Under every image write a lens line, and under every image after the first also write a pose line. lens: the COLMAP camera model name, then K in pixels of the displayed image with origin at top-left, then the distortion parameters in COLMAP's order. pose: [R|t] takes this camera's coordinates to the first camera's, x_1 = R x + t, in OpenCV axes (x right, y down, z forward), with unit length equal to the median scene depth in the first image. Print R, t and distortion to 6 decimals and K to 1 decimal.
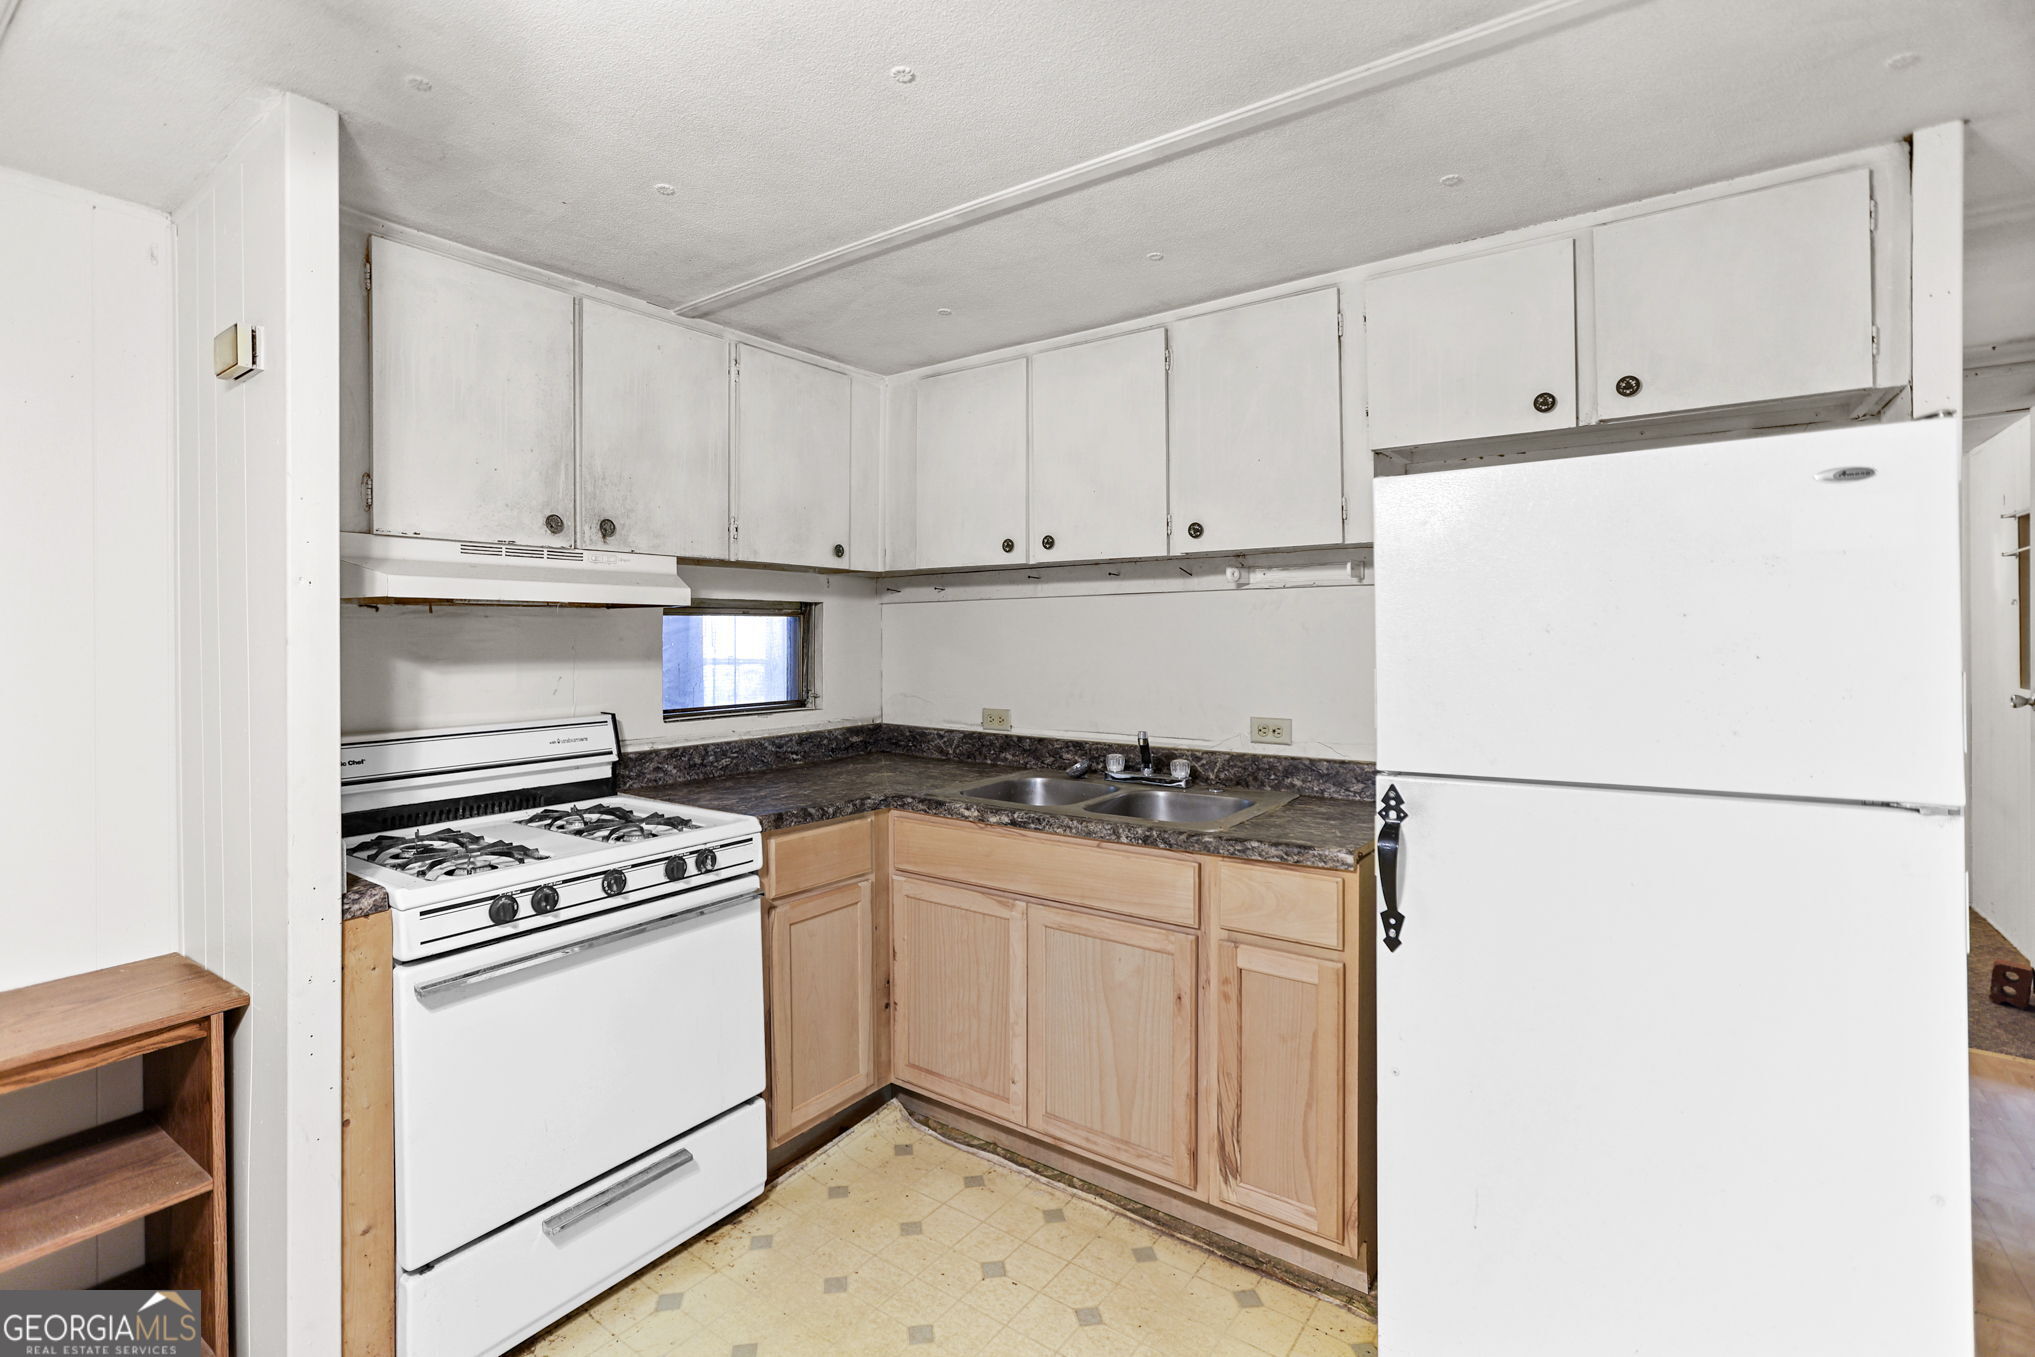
lens RADIAL K [[924.3, 0, 1018.6], [0, 924.3, 641.4], [0, 0, 1]] dist [-0.049160, 0.024065]
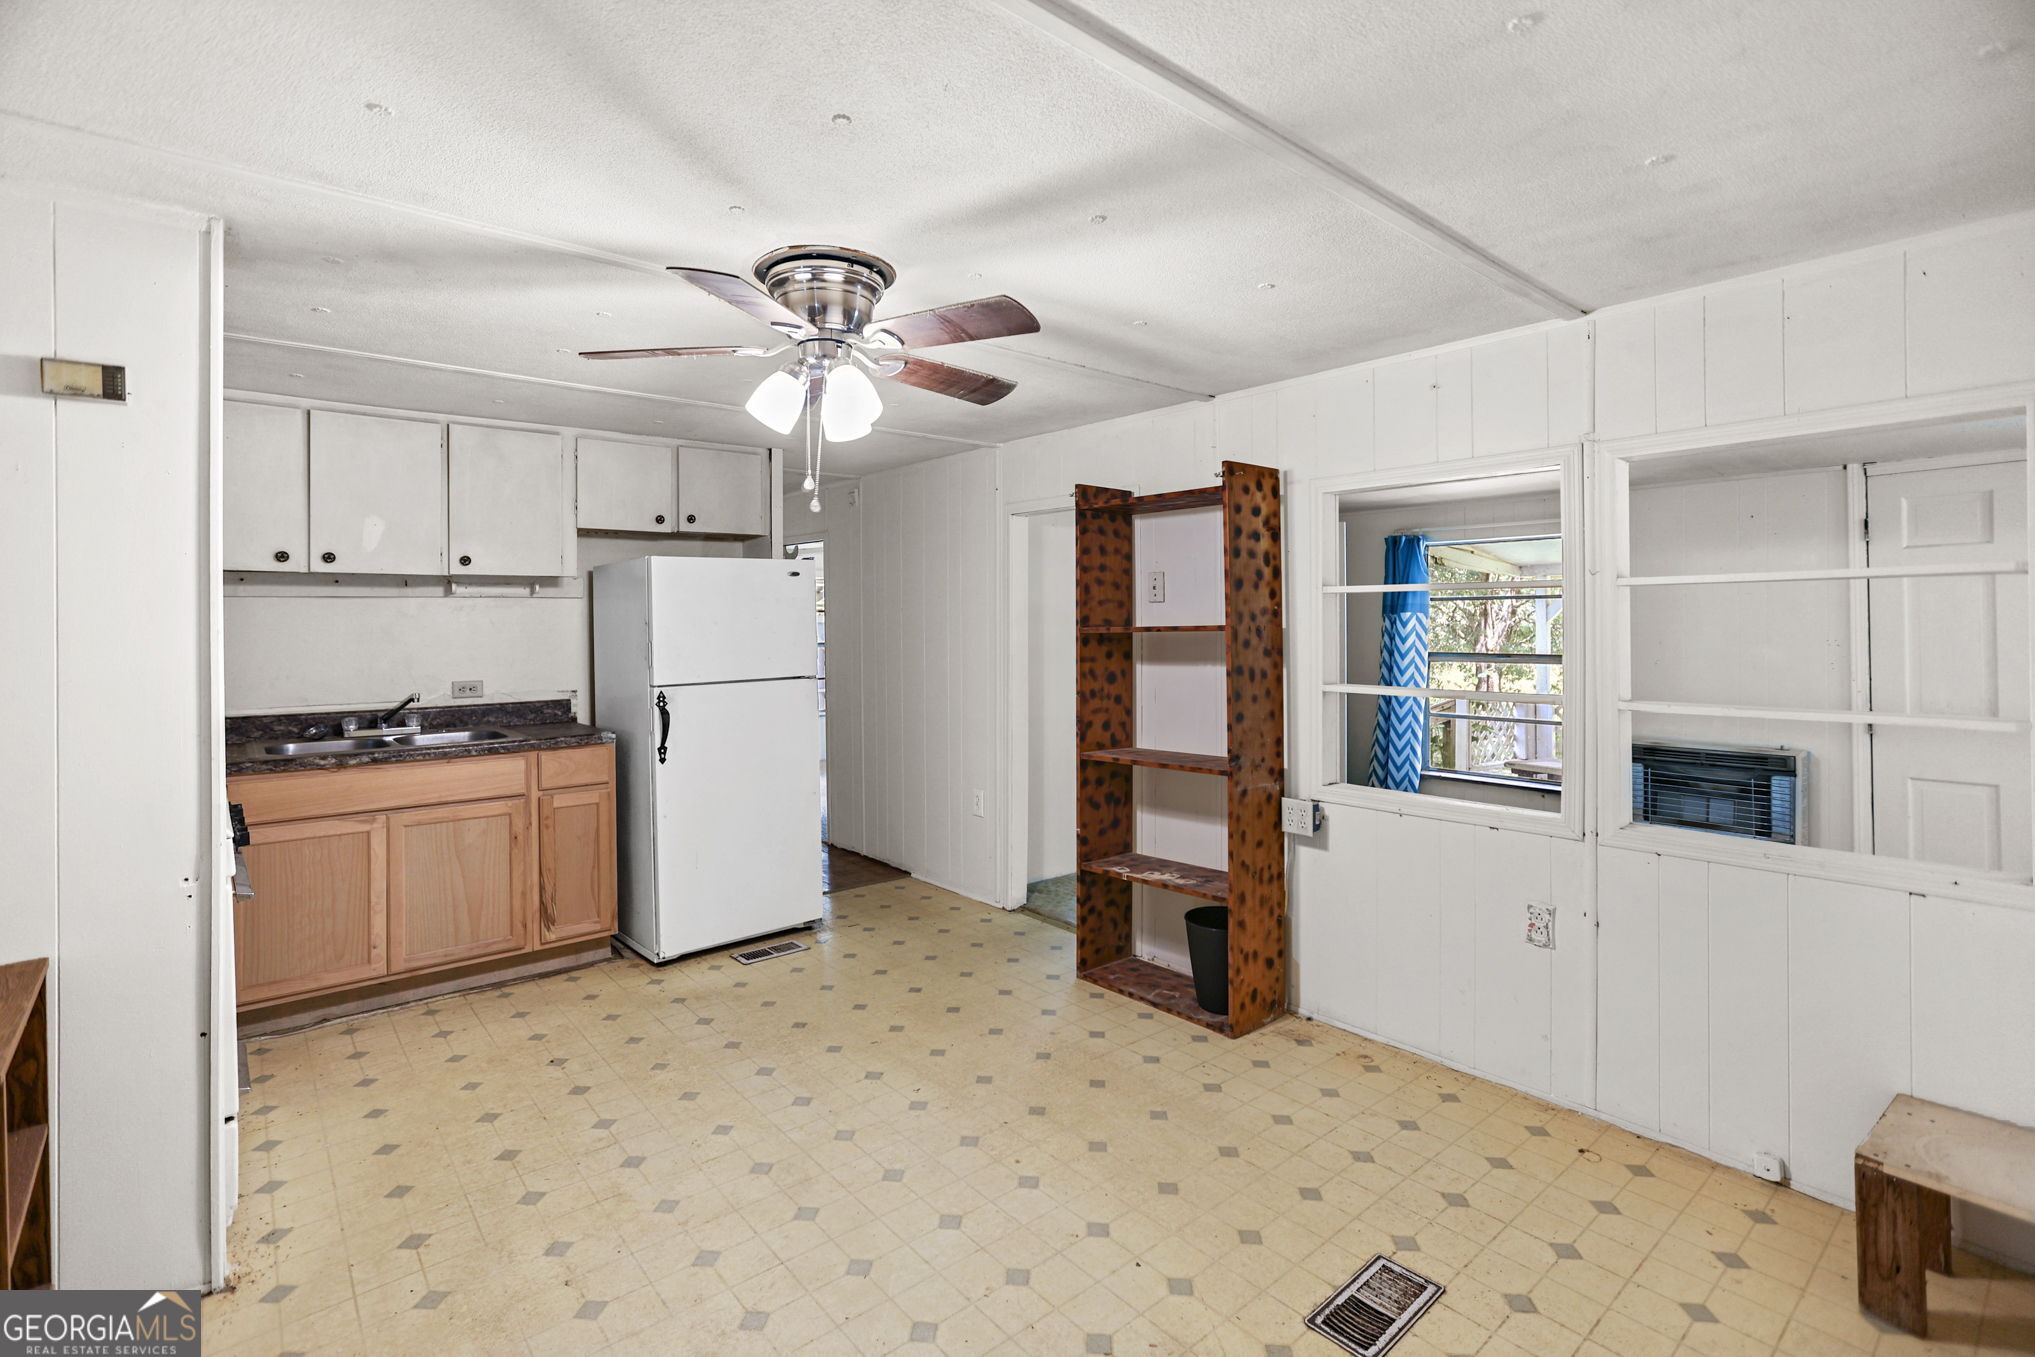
lens RADIAL K [[950.3, 0, 1020.1], [0, 950.3, 622.8], [0, 0, 1]] dist [-0.000065, -0.000028]
pose [[0.229845, -0.001720, 0.973226, -1.205502], [0.010108, 0.999949, -0.000620, -0.004110], [-0.973175, 0.009979, 0.229850, -0.303420]]
